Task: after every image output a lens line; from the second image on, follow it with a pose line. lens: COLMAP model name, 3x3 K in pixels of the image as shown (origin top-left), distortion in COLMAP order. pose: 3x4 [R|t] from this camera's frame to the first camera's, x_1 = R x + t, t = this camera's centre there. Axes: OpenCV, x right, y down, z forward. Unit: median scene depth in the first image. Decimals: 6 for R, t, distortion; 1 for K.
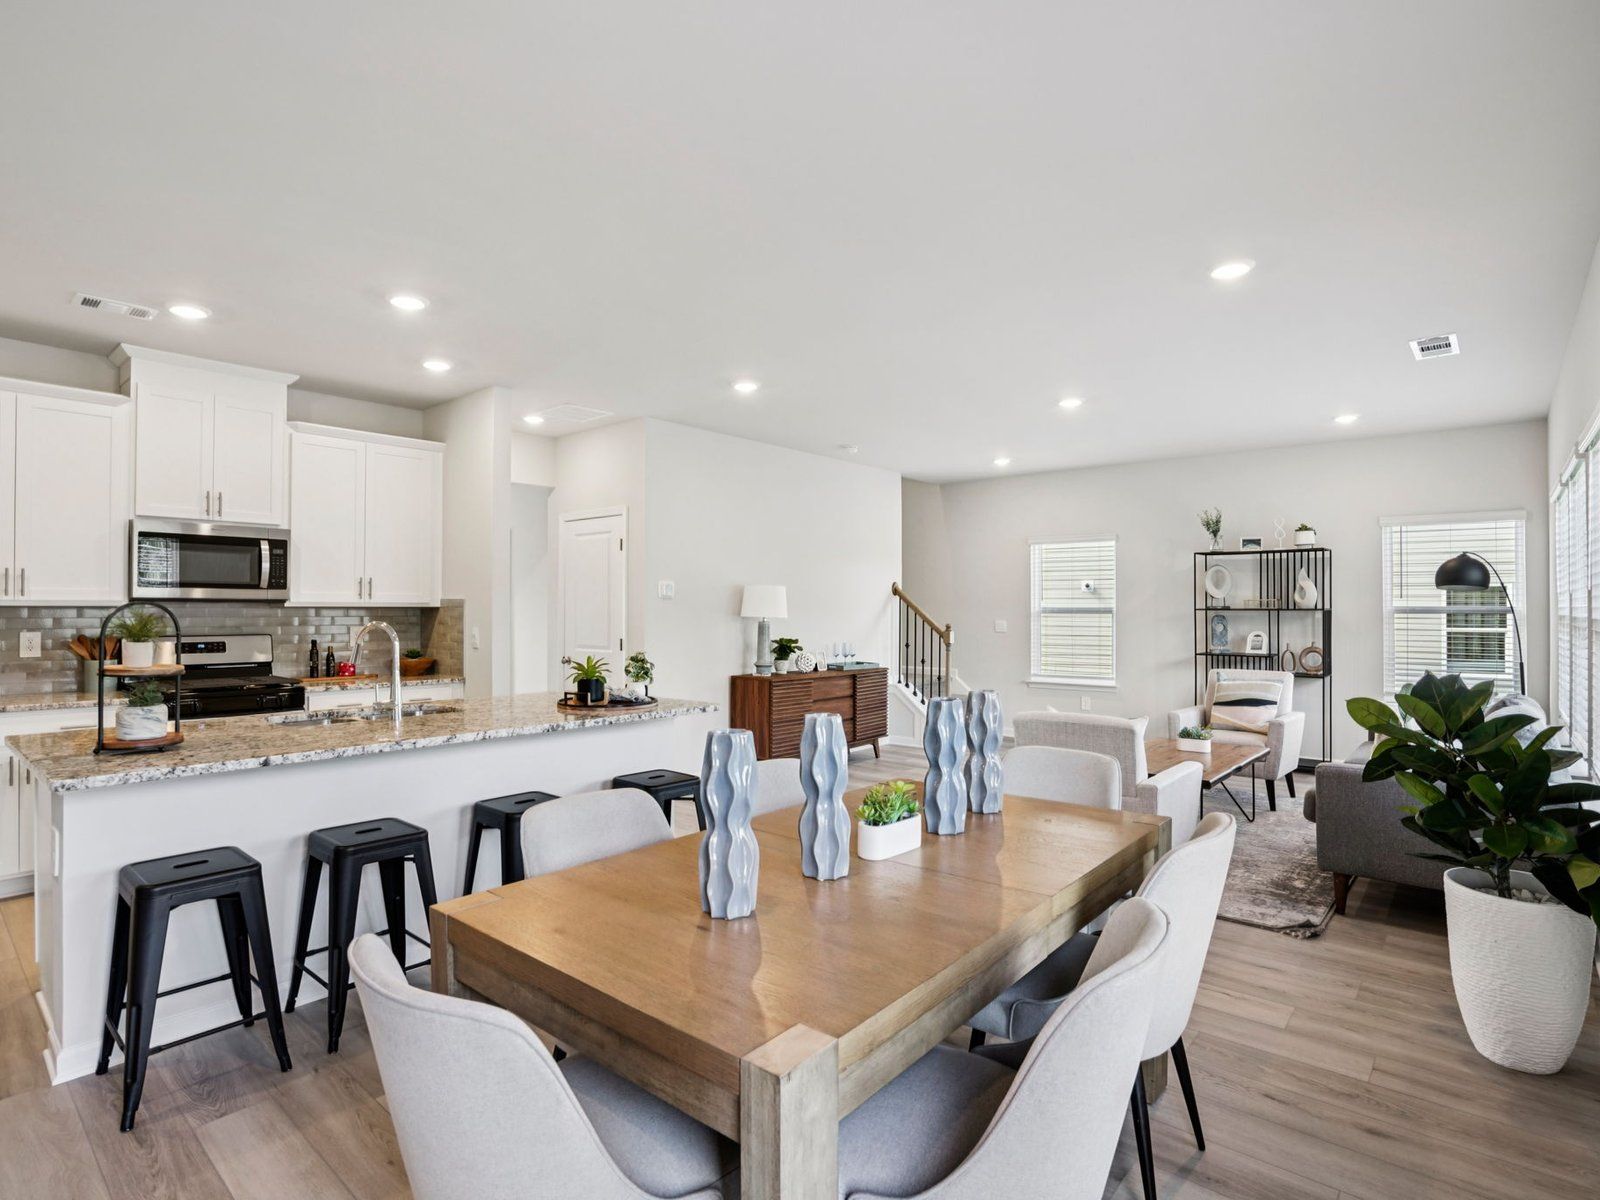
lens RADIAL K [[837.8, 0, 800.0], [0, 837.8, 600.0], [0, 0, 1]] dist [-0.061389, 0.032593]
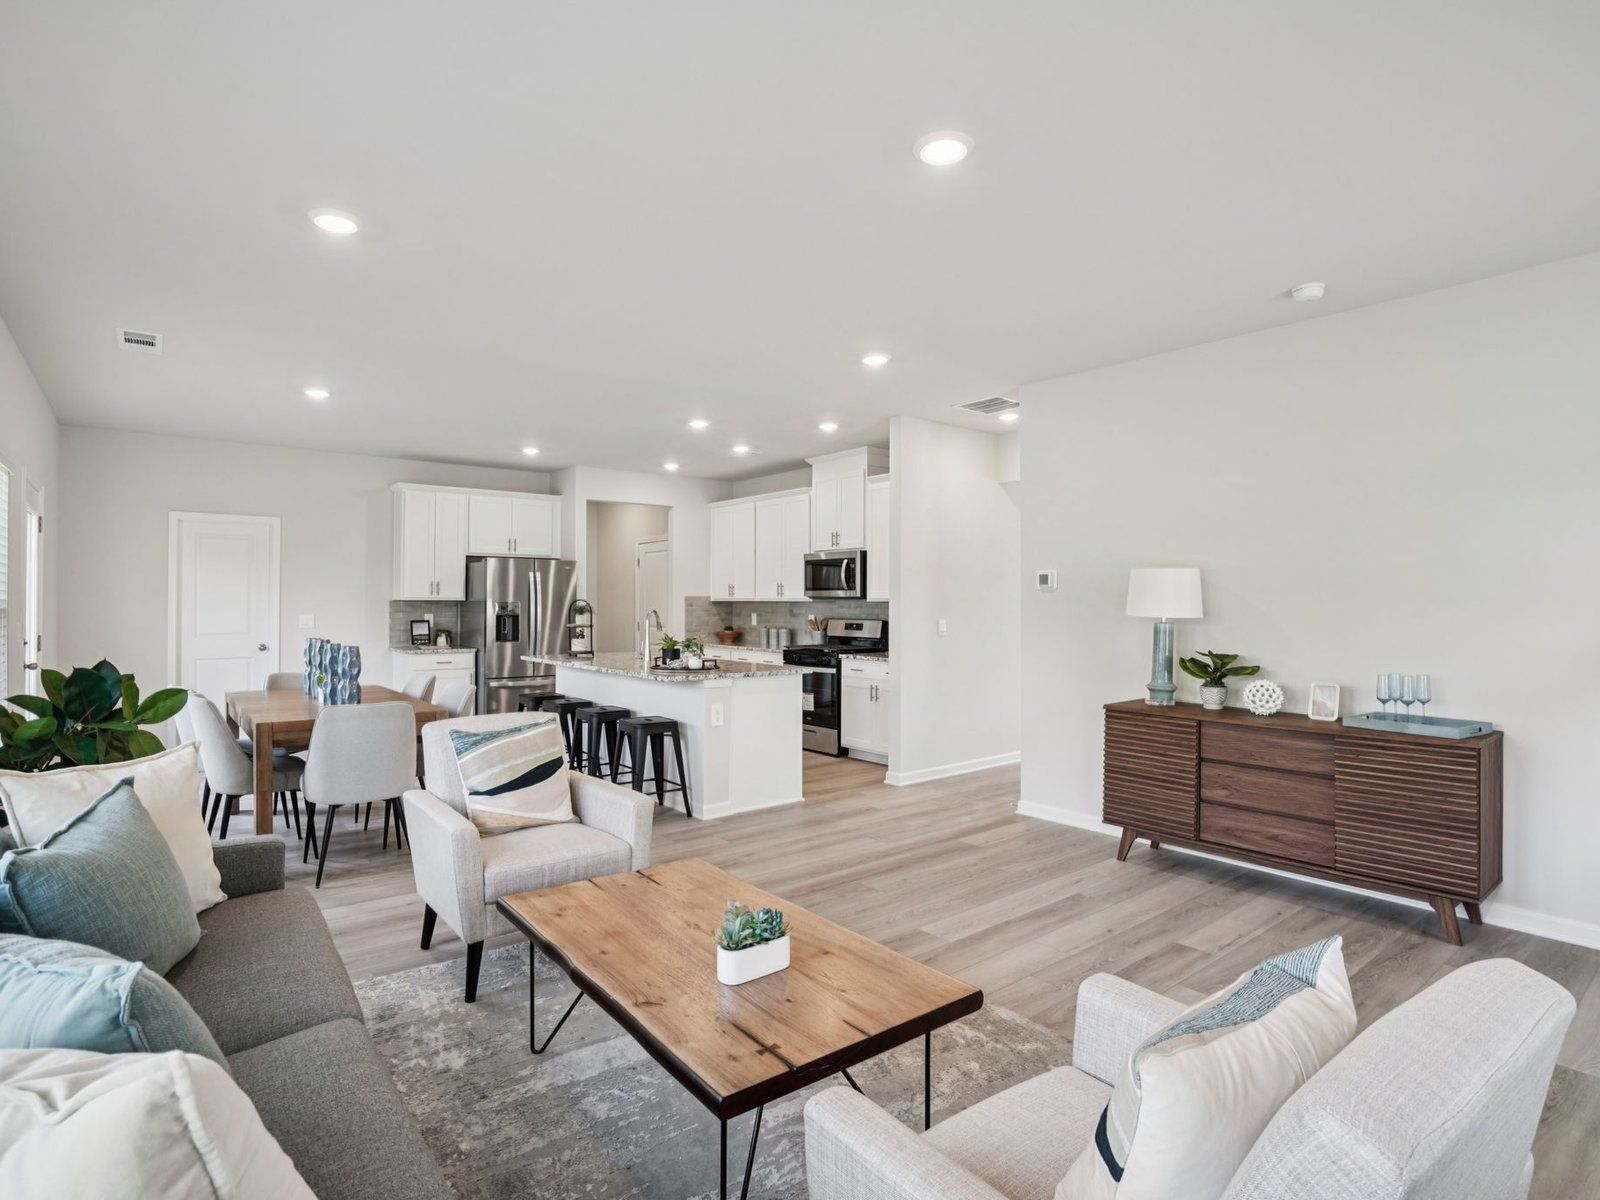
lens RADIAL K [[837.8, 0, 800.0], [0, 837.8, 600.0], [0, 0, 1]] dist [-0.061389, 0.032593]
pose [[-0.182841, -0.005792, -0.983125, 0.647527], [0.005643, 0.999960, -0.006940, 0.010932], [0.983126, -0.006817, -0.182801, 0.833232]]
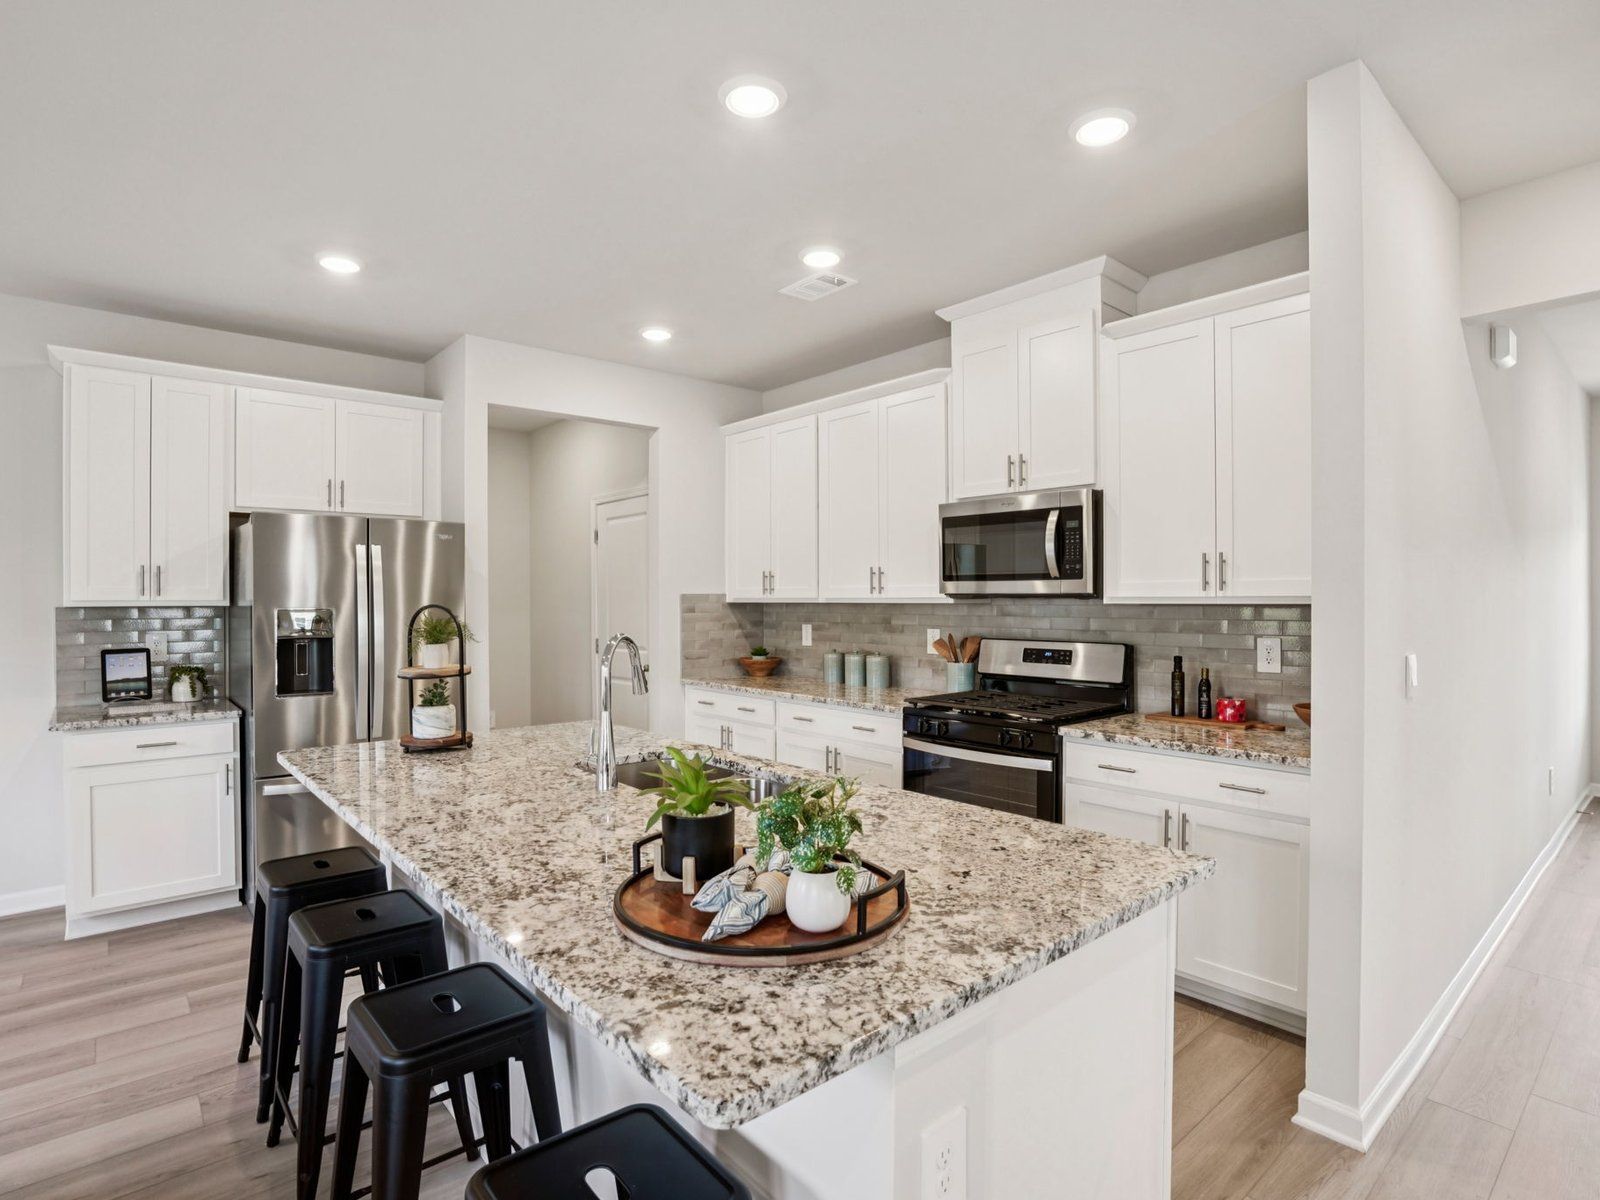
lens RADIAL K [[837.8, 0, 800.0], [0, 837.8, 600.0], [0, 0, 1]] dist [-0.061389, 0.032593]
pose [[-0.146742, -0.001102, -0.989174, 0.060171], [0.011932, 0.999925, -0.002884, 0.002865], [0.989103, -0.012226, -0.146717, 0.613396]]
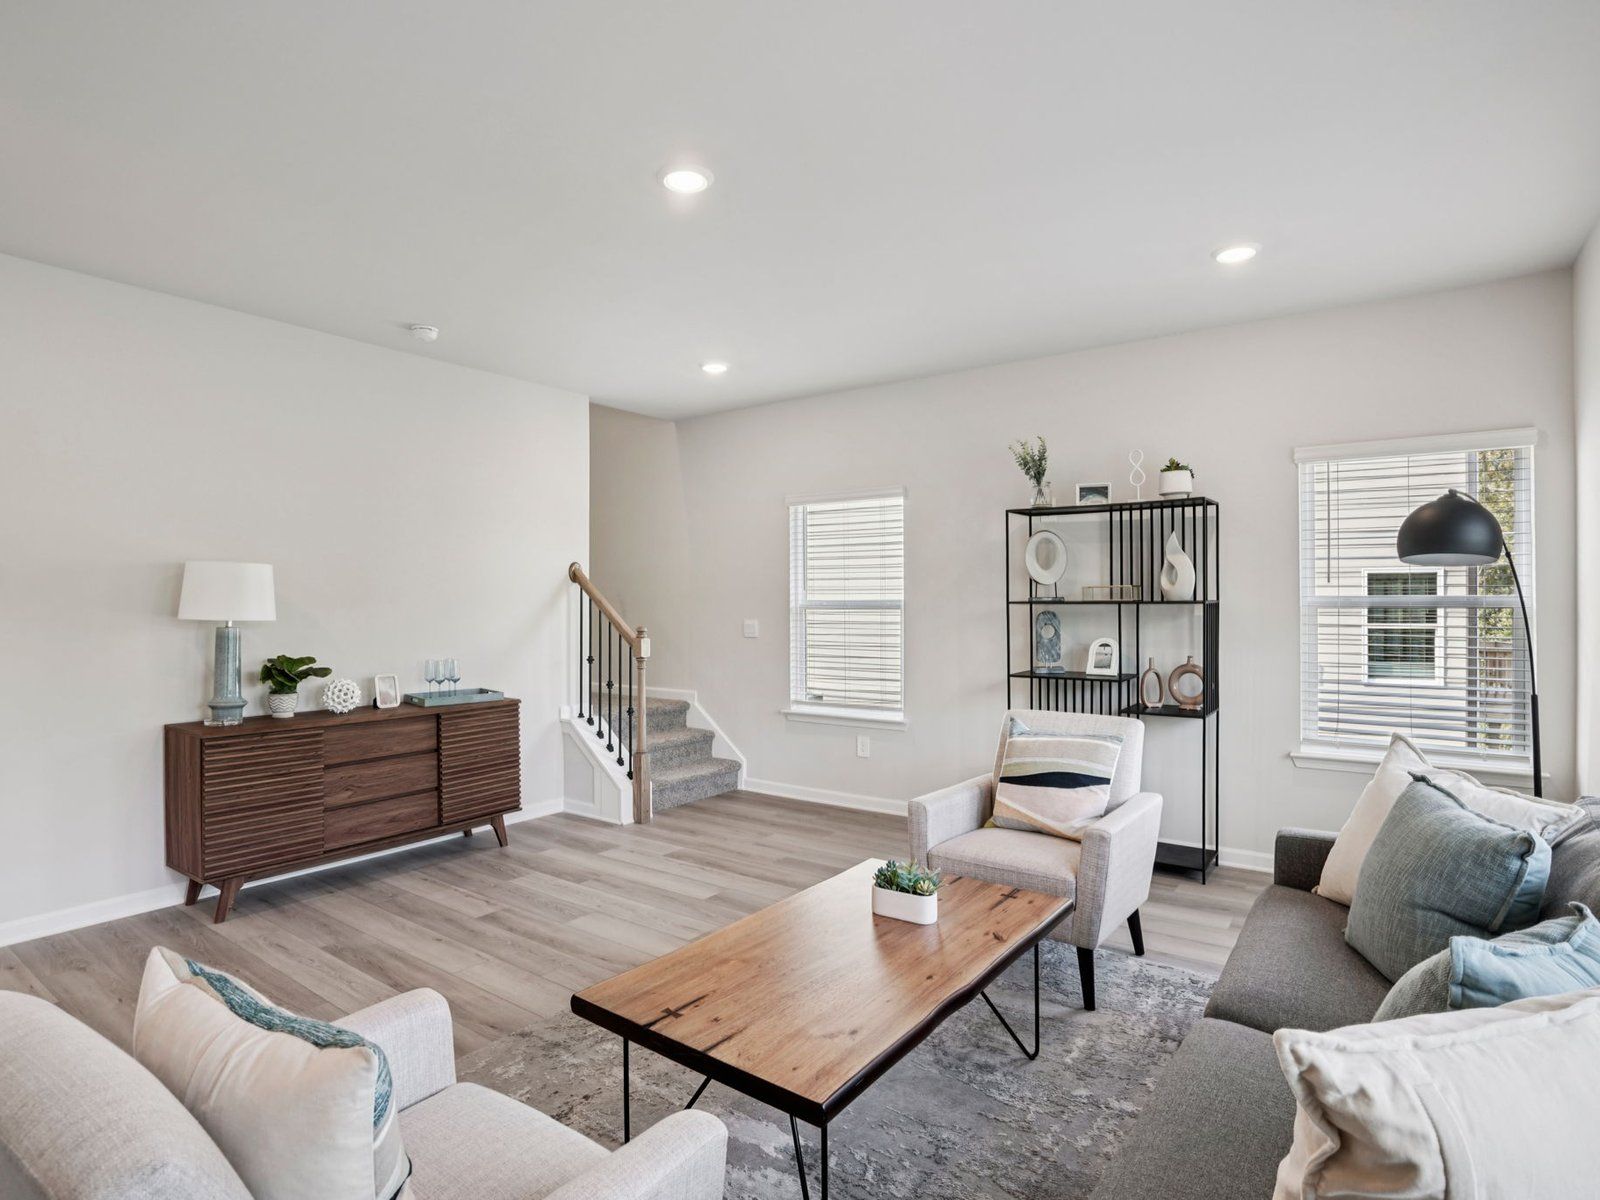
lens RADIAL K [[837.8, 0, 800.0], [0, 837.8, 600.0], [0, 0, 1]] dist [-0.061389, 0.032593]
pose [[0.996581, -0.003543, 0.082543, 0.287222], [0.003028, 0.999975, 0.006354, 0.005515], [-0.082564, -0.006083, 0.996567, 0.415669]]
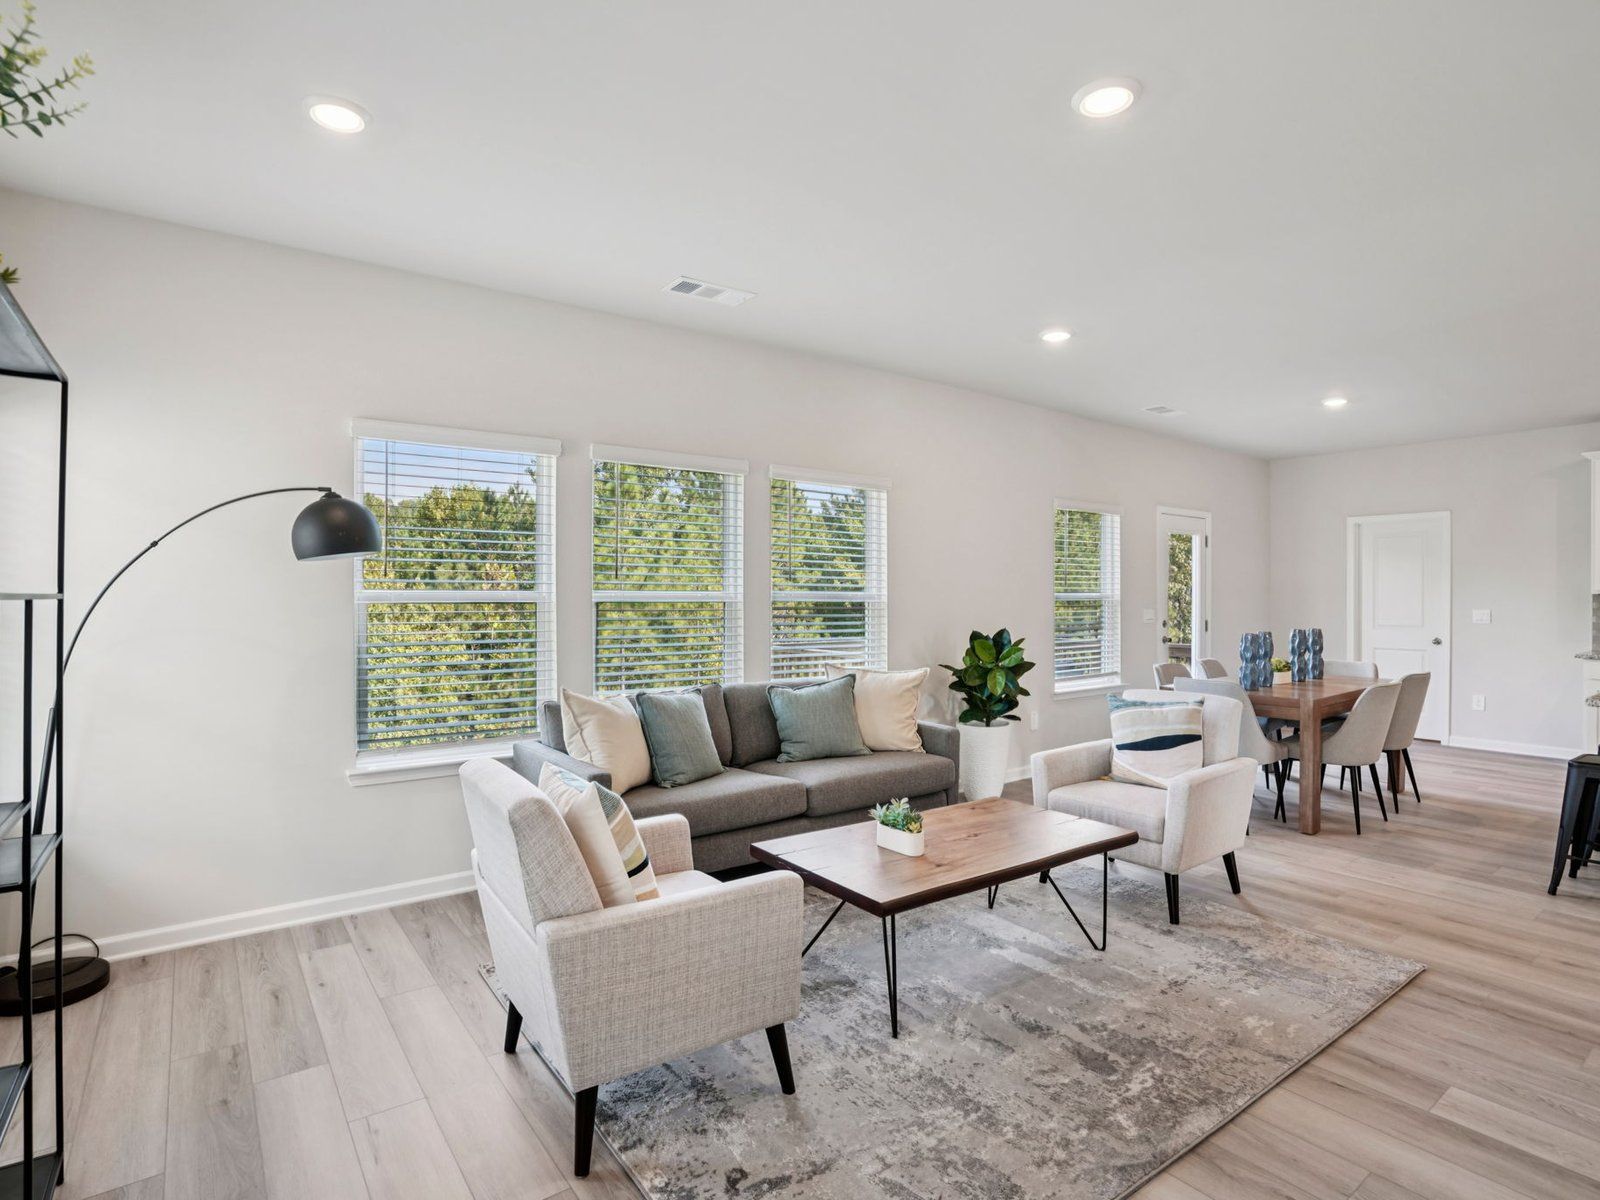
lens RADIAL K [[837.8, 0, 800.0], [0, 837.8, 600.0], [0, 0, 1]] dist [-0.061389, 0.032593]
pose [[-0.974802, -0.002094, 0.223060, 0.313830], [-0.003169, 0.999985, -0.004464, 0.013596], [-0.223047, -0.005058, -0.974794, 1.197664]]
